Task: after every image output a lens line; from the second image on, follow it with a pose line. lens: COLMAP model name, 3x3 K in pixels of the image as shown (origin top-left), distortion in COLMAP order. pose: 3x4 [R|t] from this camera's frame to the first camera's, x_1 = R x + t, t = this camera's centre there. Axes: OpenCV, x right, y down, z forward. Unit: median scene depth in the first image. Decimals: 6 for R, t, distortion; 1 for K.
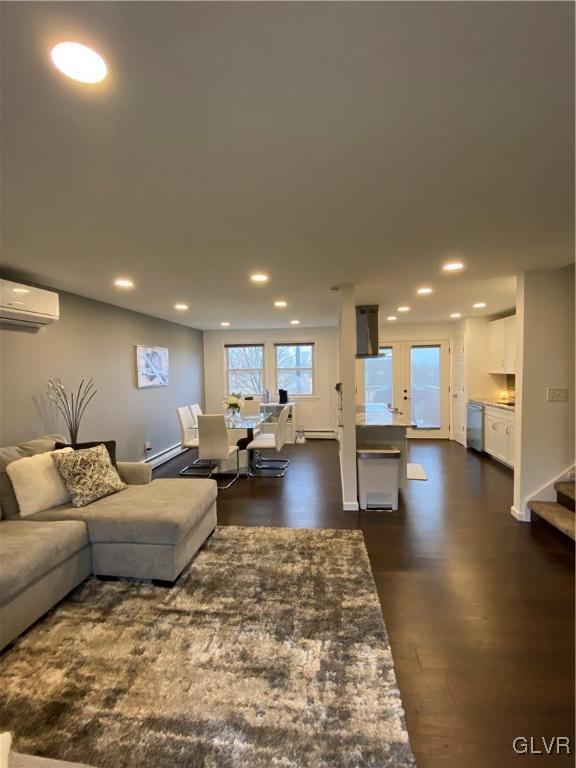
lens RADIAL K [[347.2, 0, 288.0], [0, 347.2, 384.0], [0, 0, 1]] dist [-0.000137, -0.000106]
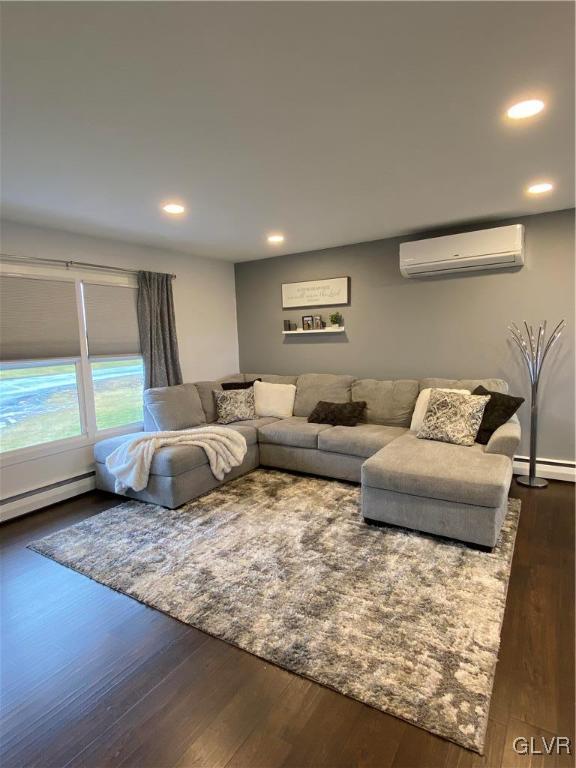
lens RADIAL K [[405.8, 0, 288.0], [0, 405.8, 384.0], [0, 0, 1]] dist [0.053527, 0.000265]
pose [[-0.442436, 0.136718, -0.886318, 0.905995], [0.019759, 0.989557, 0.142779, -0.024791], [0.896583, 0.045657, -0.440517, 1.441244]]
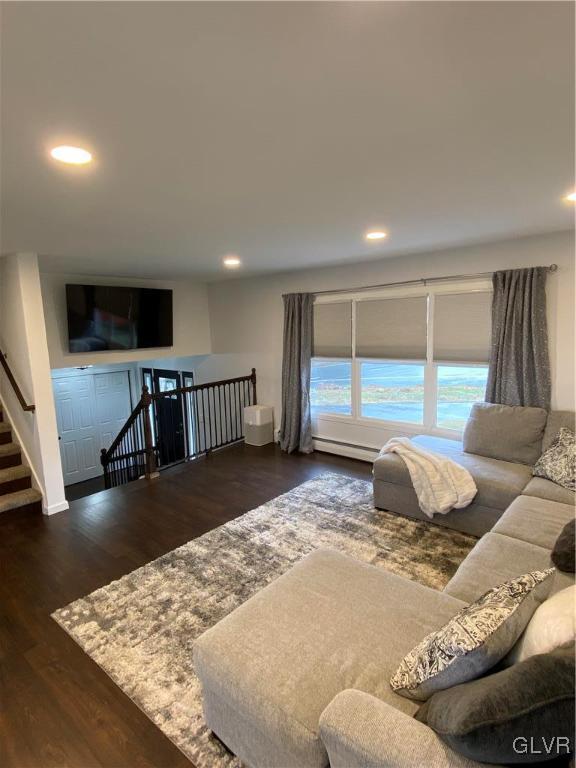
lens RADIAL K [[405.8, 0, 288.0], [0, 405.8, 384.0], [0, 0, 1]] dist [0.053527, 0.000265]
pose [[-0.837267, -0.049794, 0.544523, -0.811382], [0.047545, 0.985443, 0.163221, -0.151406], [-0.544724, 0.162549, -0.822711, 1.922603]]
